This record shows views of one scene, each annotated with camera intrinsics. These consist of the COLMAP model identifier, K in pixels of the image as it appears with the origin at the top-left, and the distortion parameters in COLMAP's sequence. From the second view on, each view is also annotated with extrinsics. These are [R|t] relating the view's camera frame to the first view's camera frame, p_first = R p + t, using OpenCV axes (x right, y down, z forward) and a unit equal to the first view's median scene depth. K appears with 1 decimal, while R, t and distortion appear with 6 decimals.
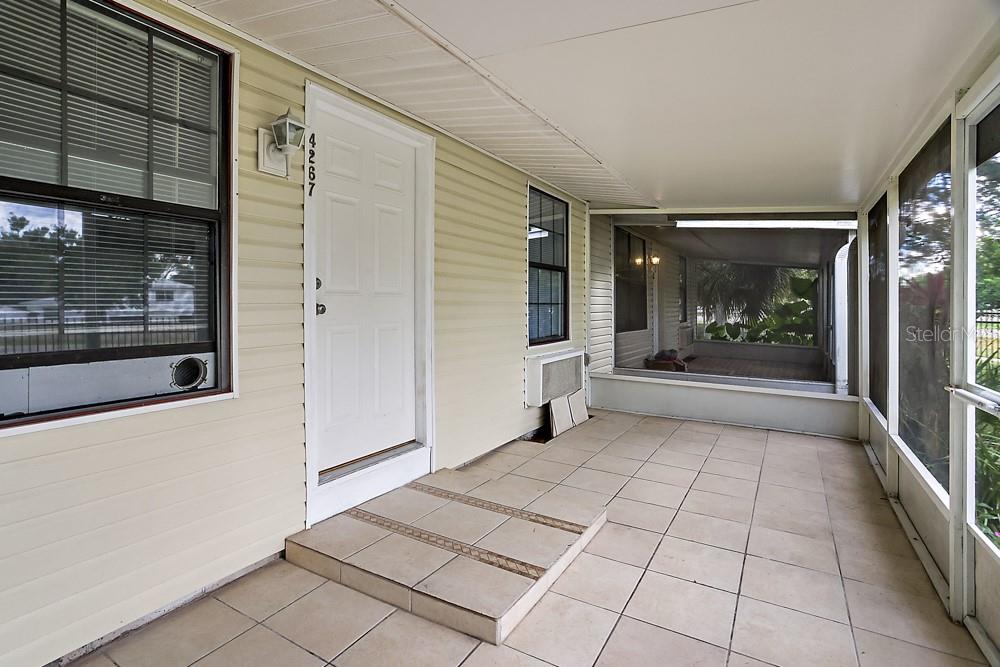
lens RADIAL K [[495.7, 0, 498.8], [0, 495.7, 304.9], [0, 0, 1]] dist [-0.051380, 0.029276]
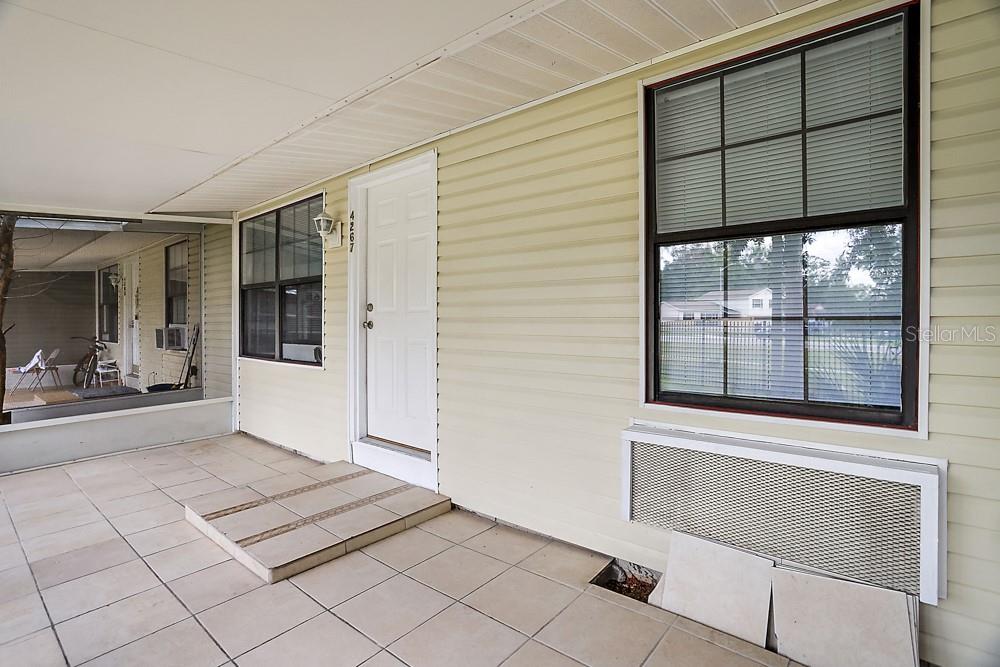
lens RADIAL K [[484.1, 0, 488.7], [0, 484.1, 331.1], [0, 0, 1]] dist [-0.058651, 0.026019]
pose [[-0.169720, 0.013224, -0.985404, 1.049514], [-0.002639, 0.999900, 0.013873, 0.007102], [0.985489, 0.004955, -0.169668, 1.685135]]
